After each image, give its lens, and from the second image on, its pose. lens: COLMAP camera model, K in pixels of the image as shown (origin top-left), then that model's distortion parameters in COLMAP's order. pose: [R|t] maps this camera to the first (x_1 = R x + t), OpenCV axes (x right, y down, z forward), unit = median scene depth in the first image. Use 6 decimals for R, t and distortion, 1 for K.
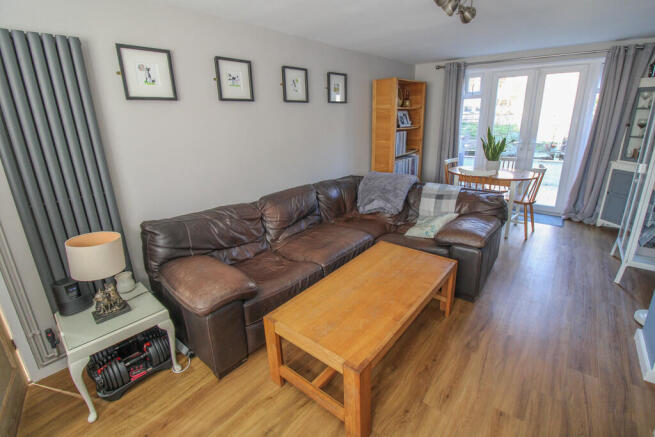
lens RADIAL K [[306.8, 0, 330.4], [0, 306.8, 207.3], [0, 0, 1]] dist [0.003174, -0.014999]
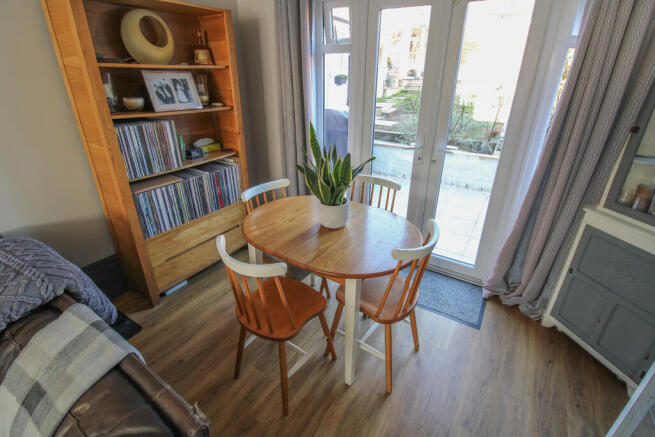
lens RADIAL K [[306.8, 0, 330.4], [0, 306.8, 207.3], [0, 0, 1]] dist [0.003174, -0.014999]
pose [[0.994095, -0.005965, 0.108354, 0.481174], [-0.006709, 0.993200, 0.116228, -0.194993], [-0.108310, -0.116269, 0.987295, 0.572986]]
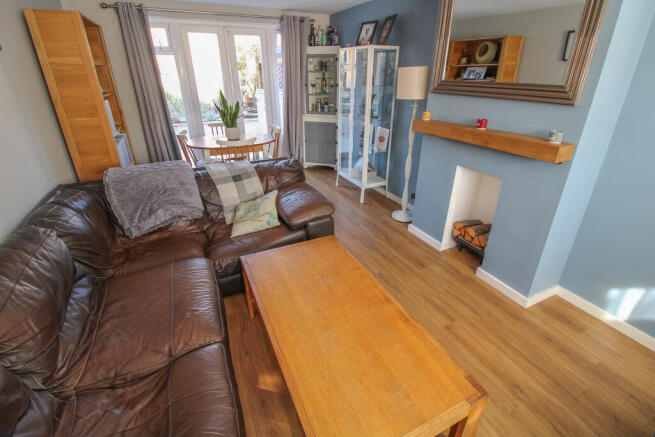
lens RADIAL K [[306.8, 0, 330.4], [0, 306.8, 207.3], [0, 0, 1]] dist [0.003174, -0.014999]
pose [[0.417182, -0.341509, 0.842218, -0.214003], [0.248290, 0.934286, 0.255854, -0.089124], [-0.874249, 0.102376, 0.474561, 0.322852]]
